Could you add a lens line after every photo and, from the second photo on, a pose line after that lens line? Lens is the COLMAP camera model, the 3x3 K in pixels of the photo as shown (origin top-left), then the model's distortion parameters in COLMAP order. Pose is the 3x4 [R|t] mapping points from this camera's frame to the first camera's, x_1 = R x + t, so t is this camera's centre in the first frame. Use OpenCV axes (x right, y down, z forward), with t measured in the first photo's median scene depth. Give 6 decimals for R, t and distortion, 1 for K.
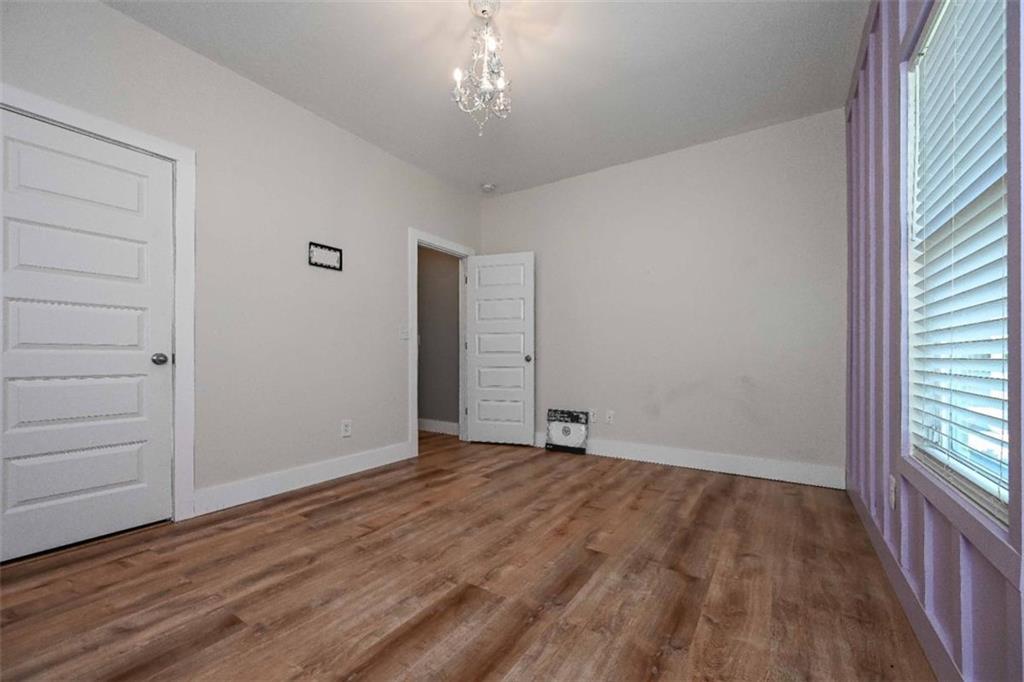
lens RADIAL K [[403.9, 0, 512.2], [0, 403.9, 355.2], [0, 0, 1]] dist [-0.000139, -0.000024]
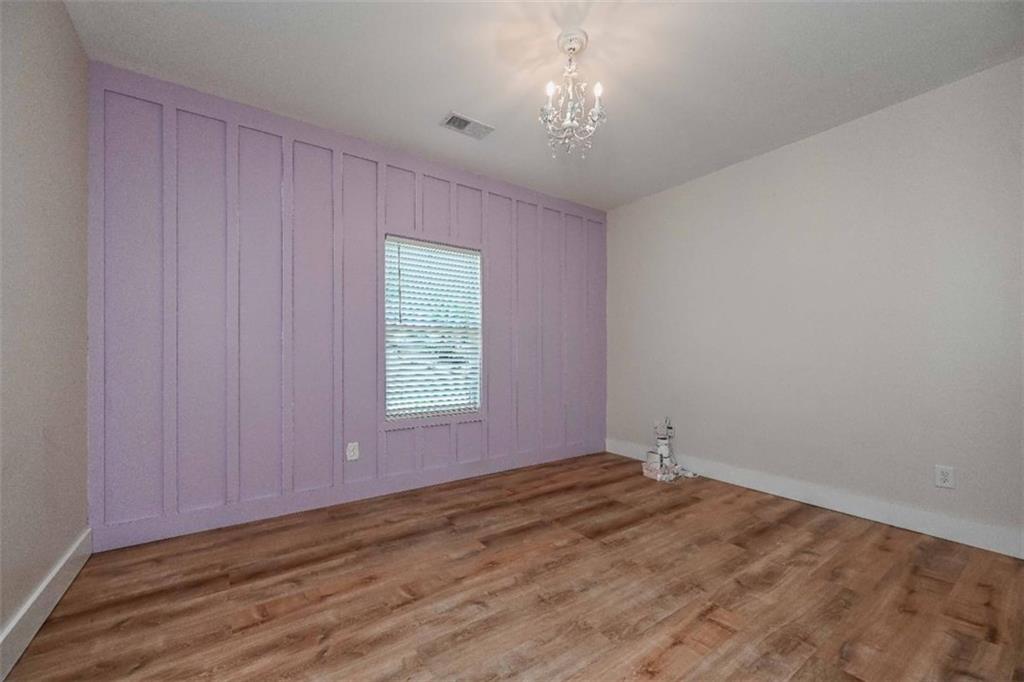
lens RADIAL K [[403.9, 0, 512.2], [0, 403.9, 355.2], [0, 0, 1]] dist [-0.000139, -0.000024]
pose [[-0.930402, -0.003617, 0.366523, -0.325816], [-0.004056, 0.999992, -0.000429, -0.079598], [-0.366519, -0.001886, -0.930409, 2.164148]]
